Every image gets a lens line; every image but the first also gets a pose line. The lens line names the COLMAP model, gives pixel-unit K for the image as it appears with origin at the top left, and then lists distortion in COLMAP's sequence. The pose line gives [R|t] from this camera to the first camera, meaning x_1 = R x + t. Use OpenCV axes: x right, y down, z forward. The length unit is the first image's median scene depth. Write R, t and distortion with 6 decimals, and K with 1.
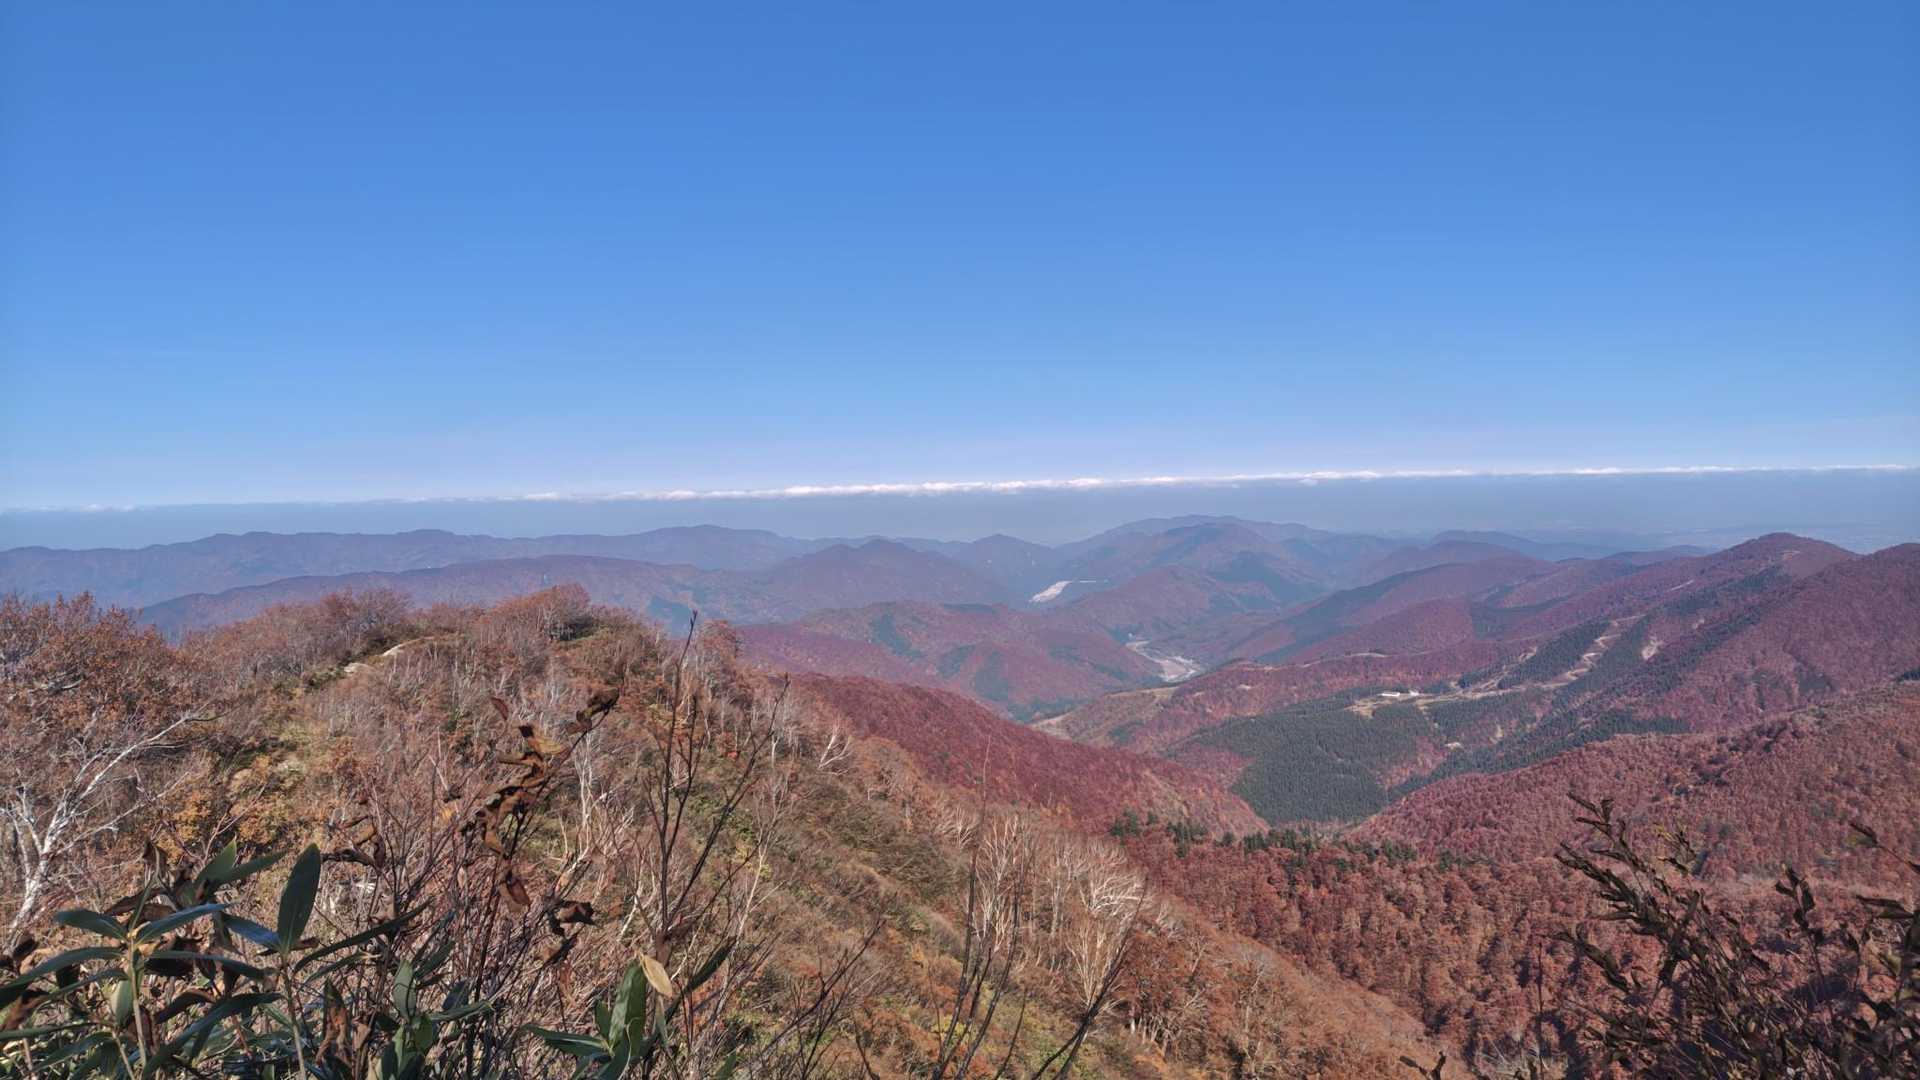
lens RADIAL K [[1199.9, 0, 960.0], [0, 1199.9, 540.0], [0, 0, 1]] dist [-0.000698, -0.046304]
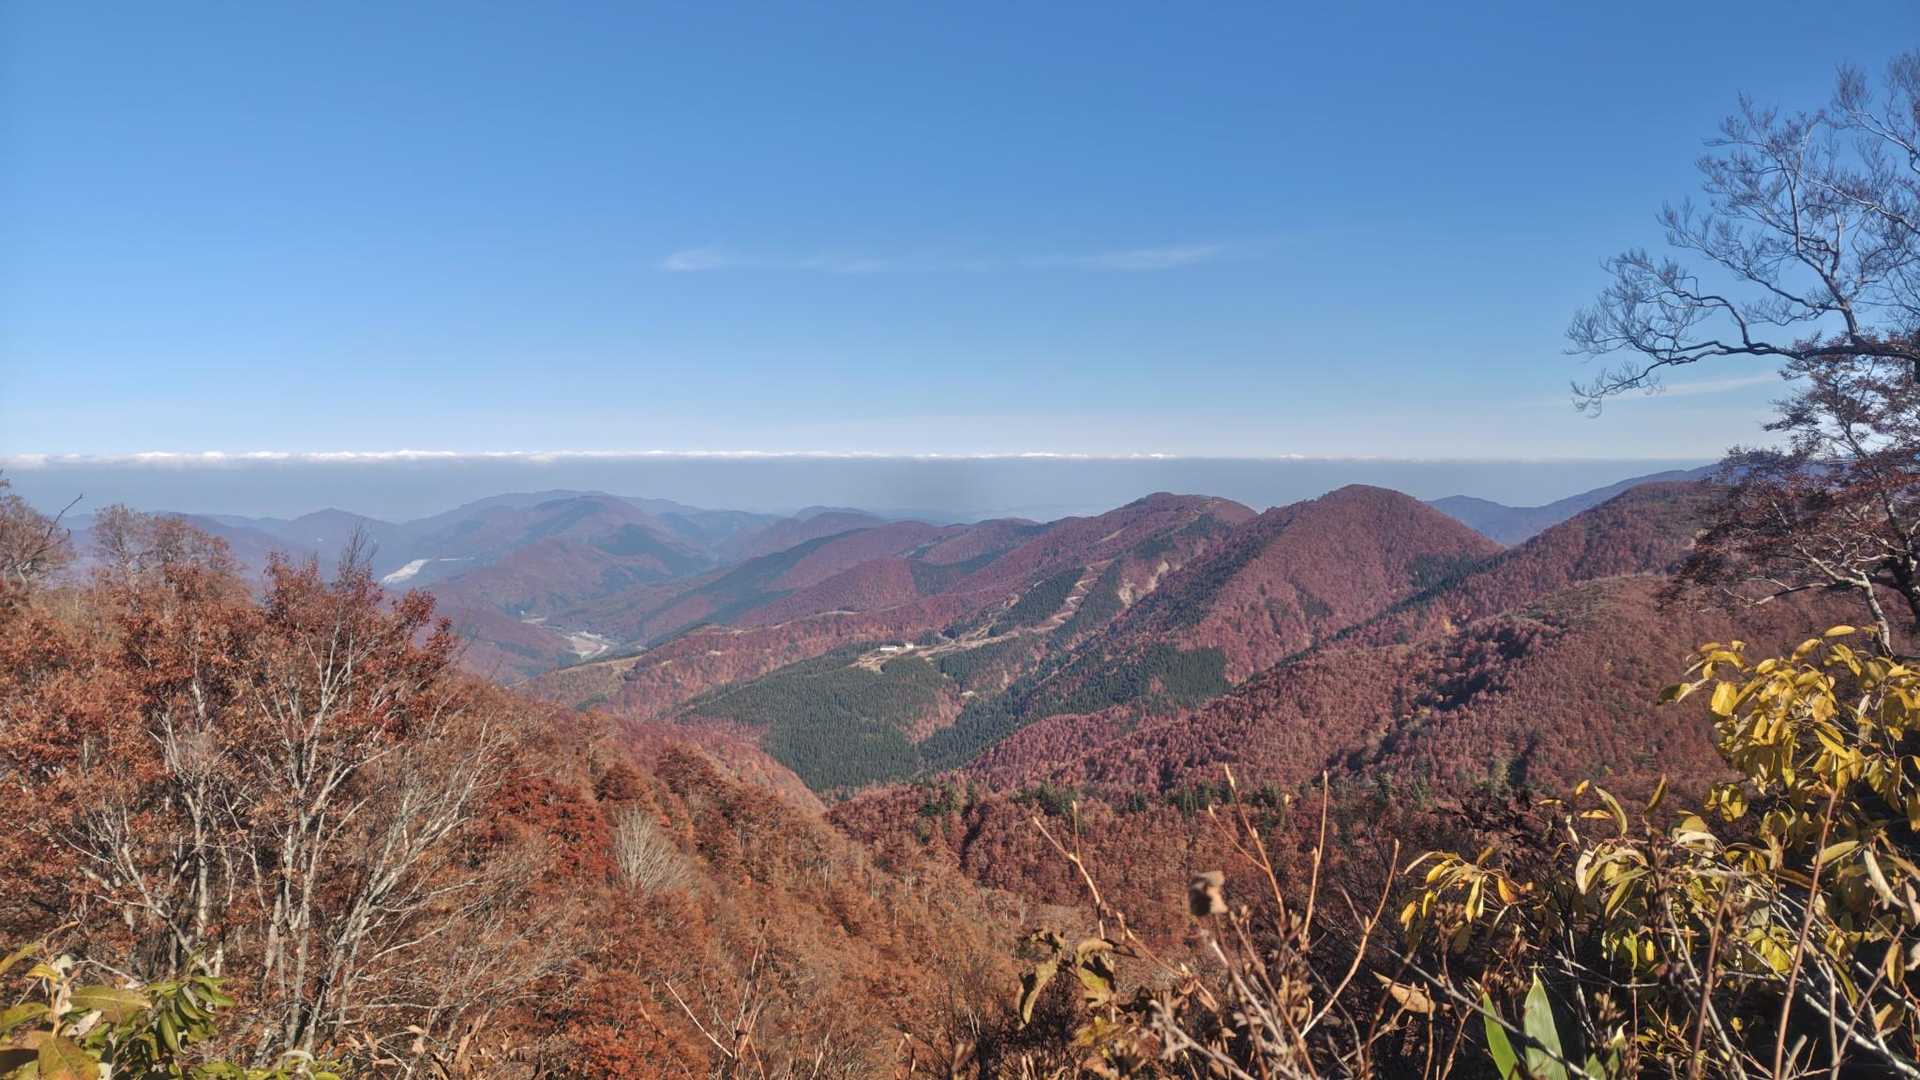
lens RADIAL K [[1199.9, 0, 960.0], [0, 1199.9, 540.0], [0, 0, 1]] dist [-0.000698, -0.046304]
pose [[0.867135, -0.010876, 0.497954, -0.069784], [0.001728, 0.999821, 0.018829, 0.023613], [-0.498070, -0.015467, 0.866999, 0.135530]]
